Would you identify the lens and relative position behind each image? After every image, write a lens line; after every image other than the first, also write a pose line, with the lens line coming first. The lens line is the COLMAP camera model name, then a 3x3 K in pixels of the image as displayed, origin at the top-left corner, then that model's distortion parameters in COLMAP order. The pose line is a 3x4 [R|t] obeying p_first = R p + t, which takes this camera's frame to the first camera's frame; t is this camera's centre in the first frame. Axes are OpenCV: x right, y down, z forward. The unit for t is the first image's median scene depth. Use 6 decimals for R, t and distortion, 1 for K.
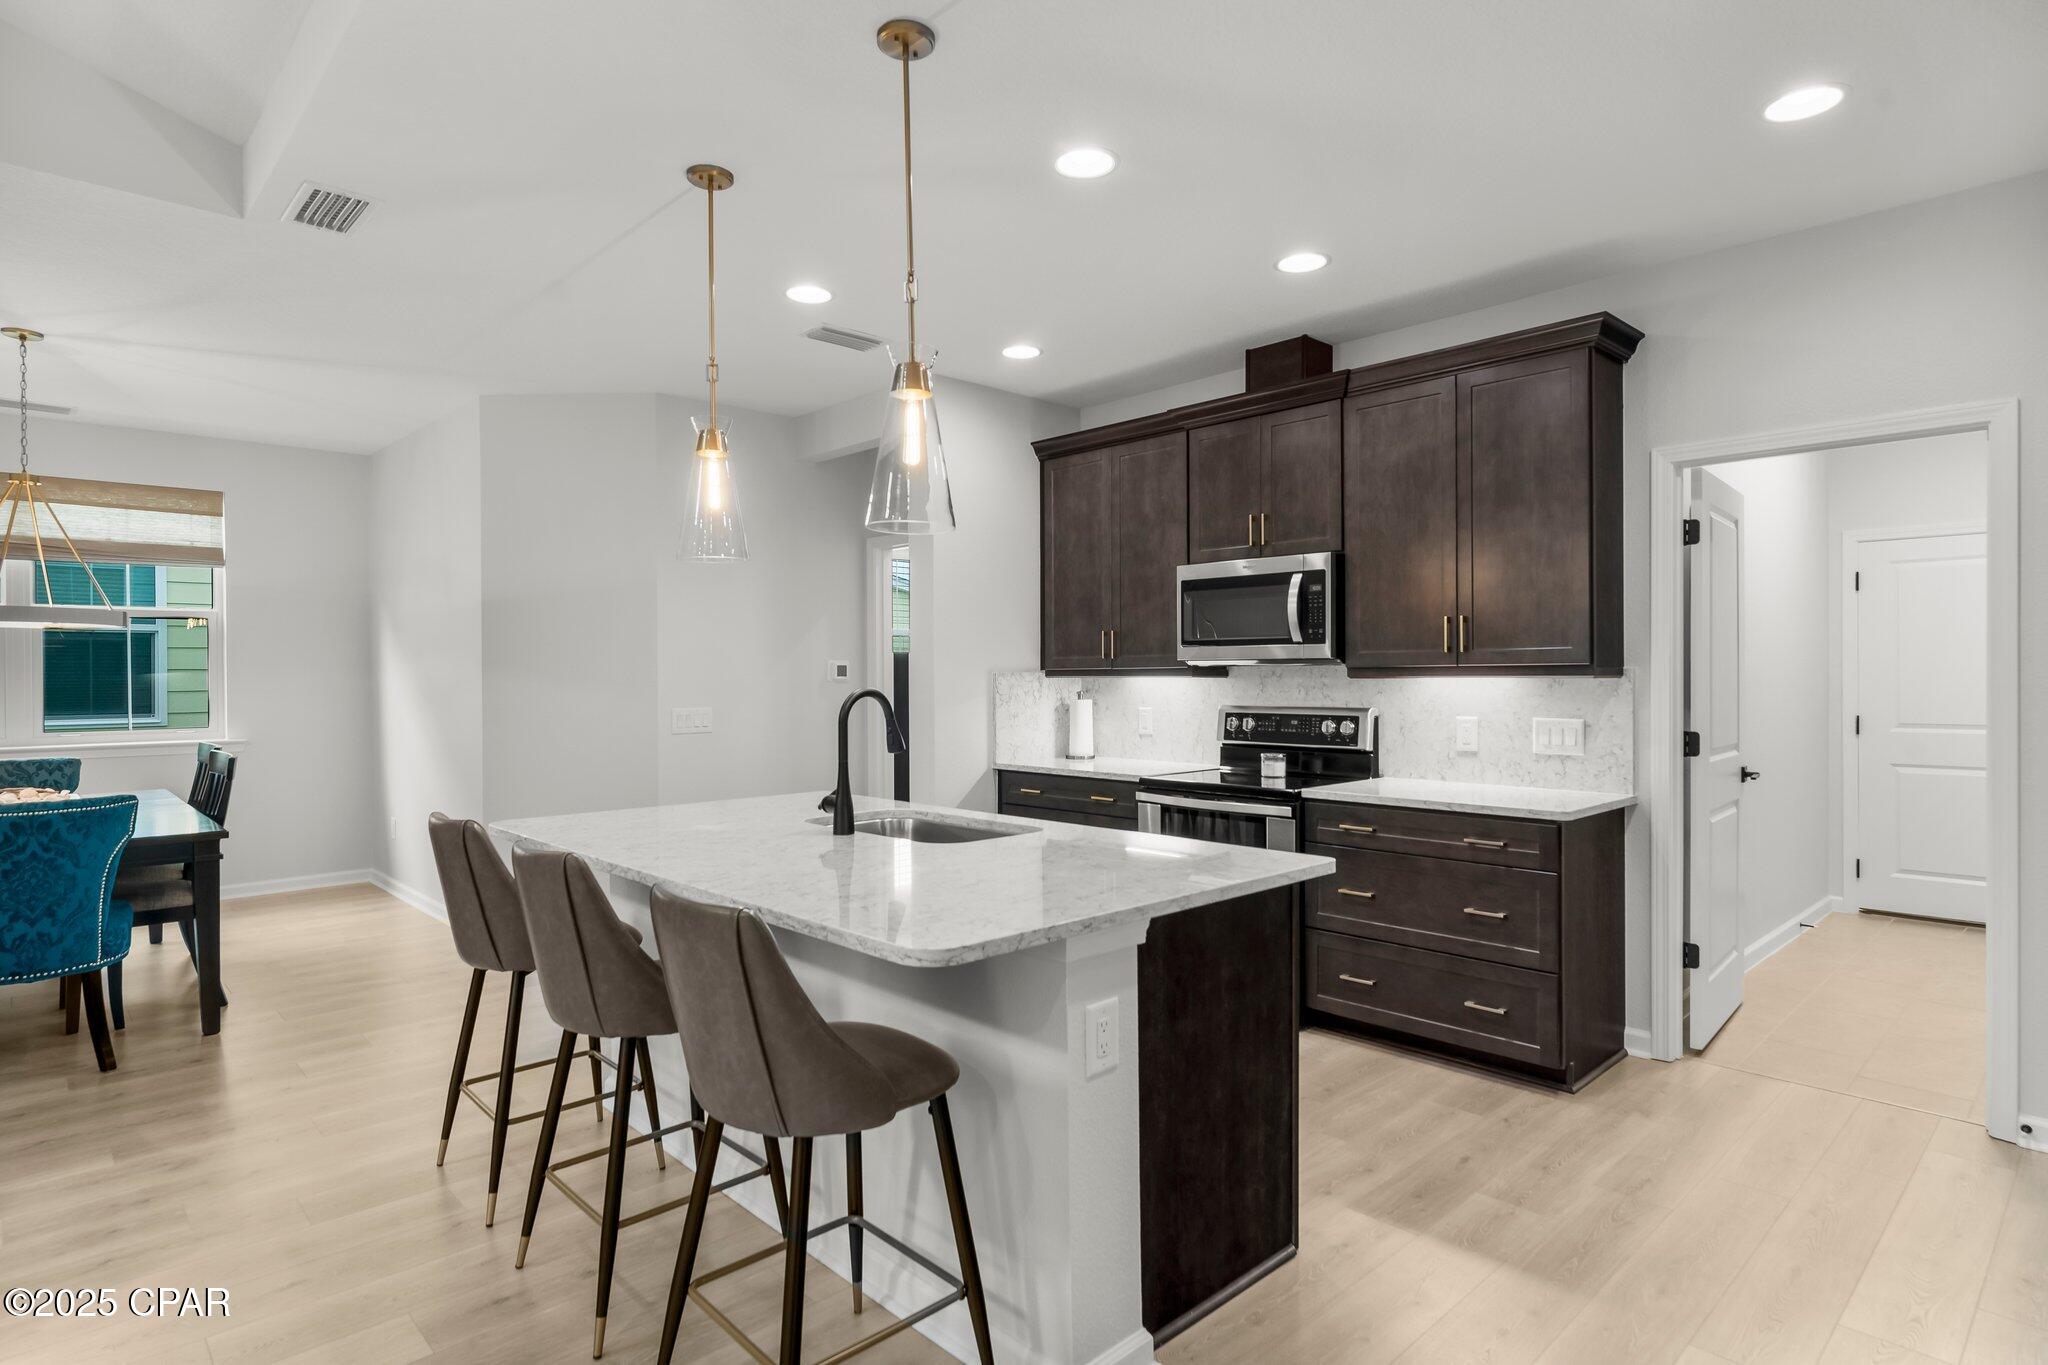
lens RADIAL K [[1082.4, 0, 1025.8], [0, 1082.4, 678.5], [0, 0, 1]] dist [-0.000427, -0.001033]
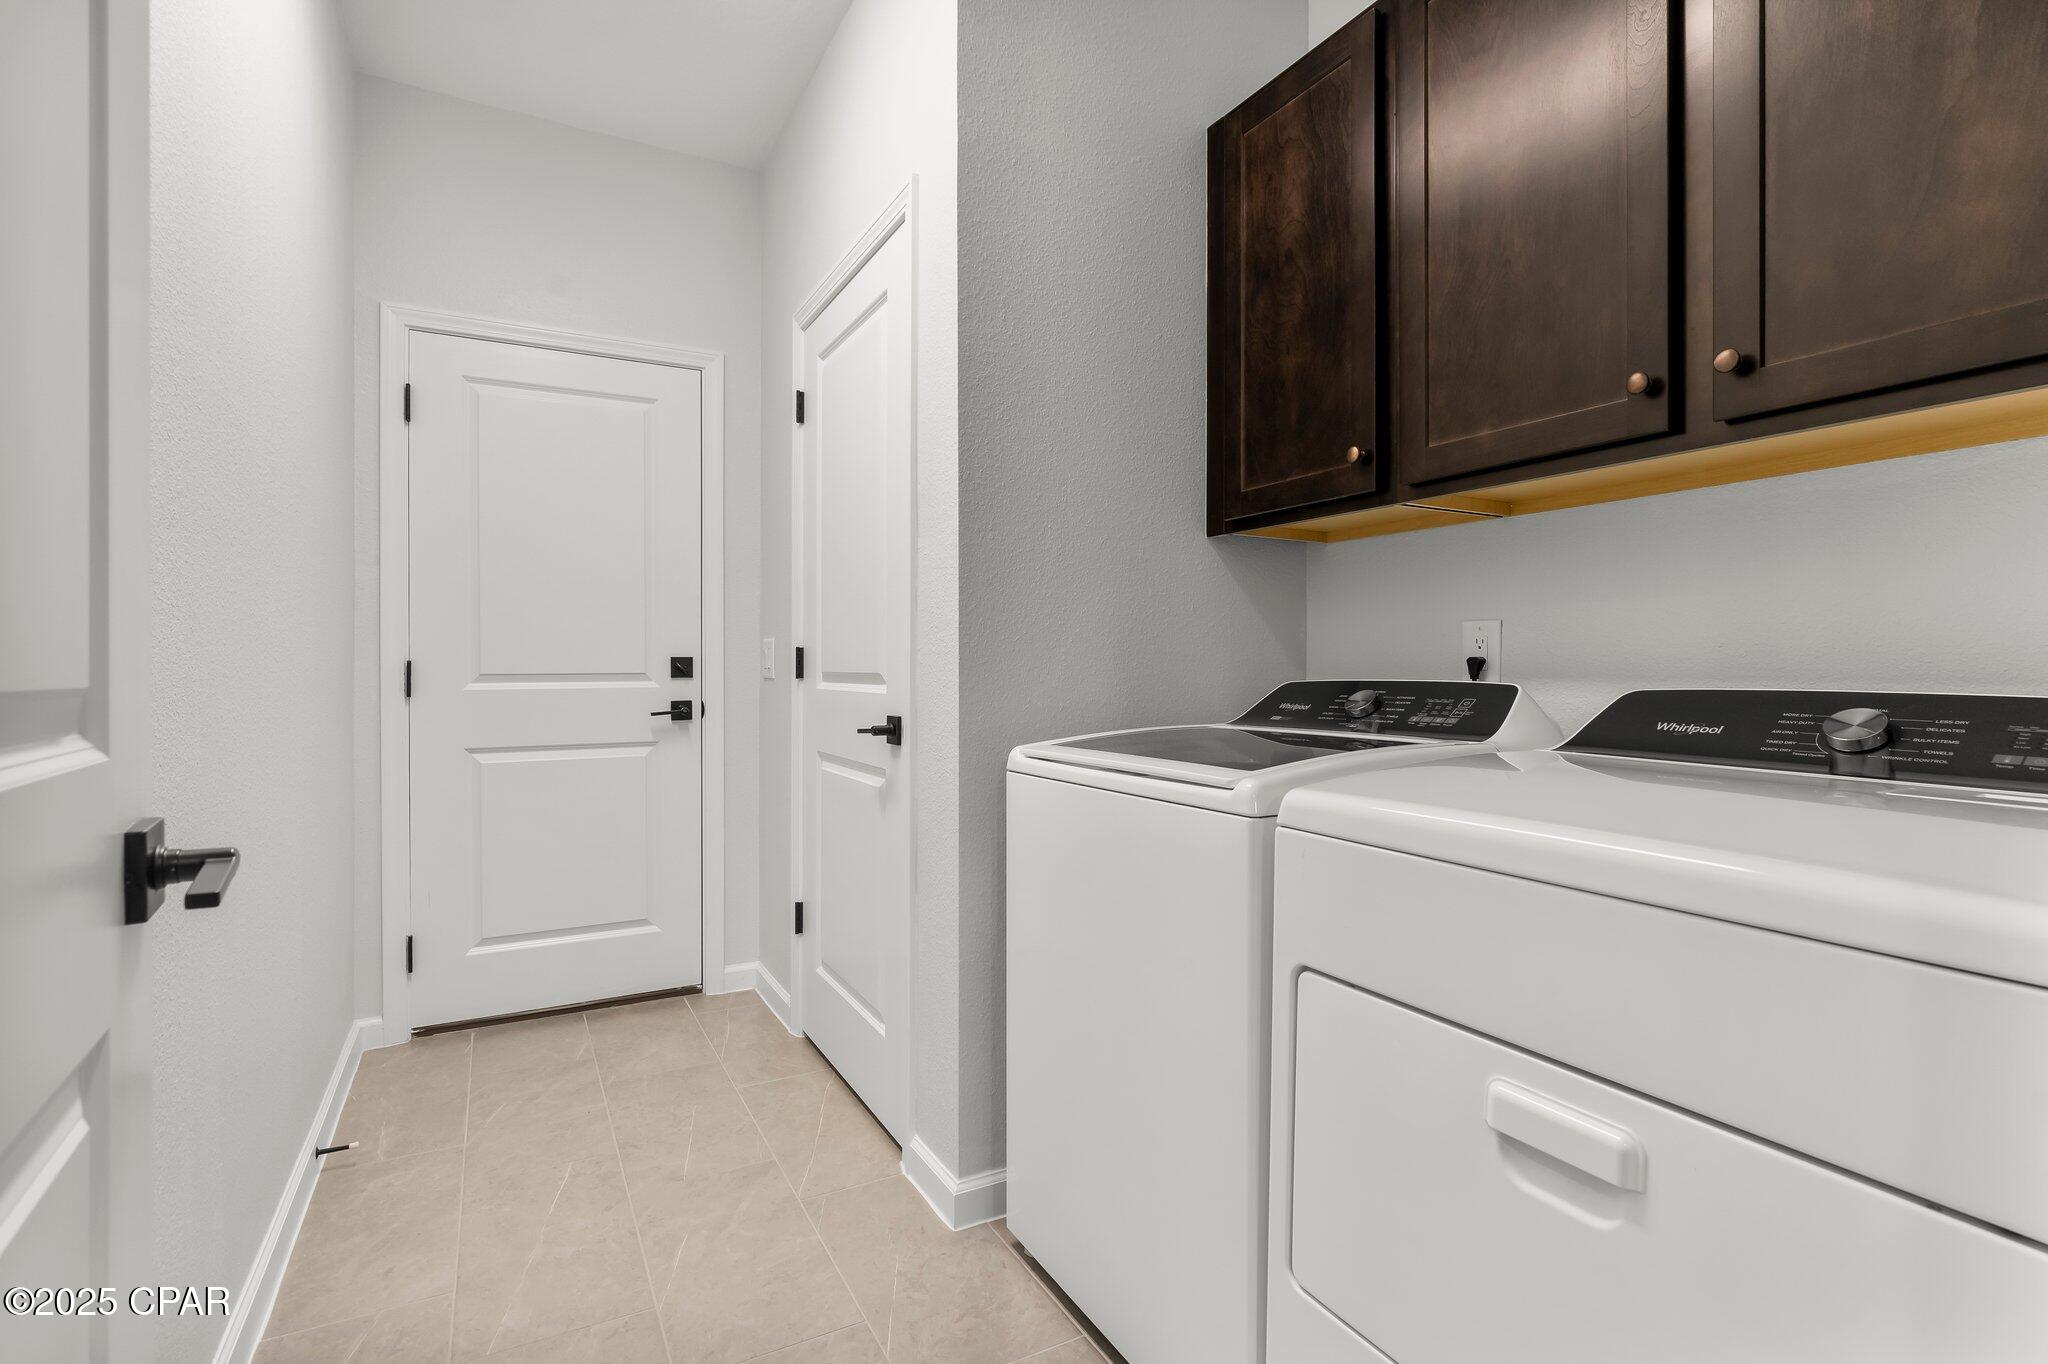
lens RADIAL K [[962.1, 0, 1026.3], [0, 962.1, 681.6], [0, 0, 1]] dist [-0.003374, -0.000162]
pose [[0.257825, -0.007812, 0.966160, 0.527429], [0.001868, 0.999969, 0.007587, 0.054794], [-0.966190, -0.000151, 0.257832, 0.786746]]
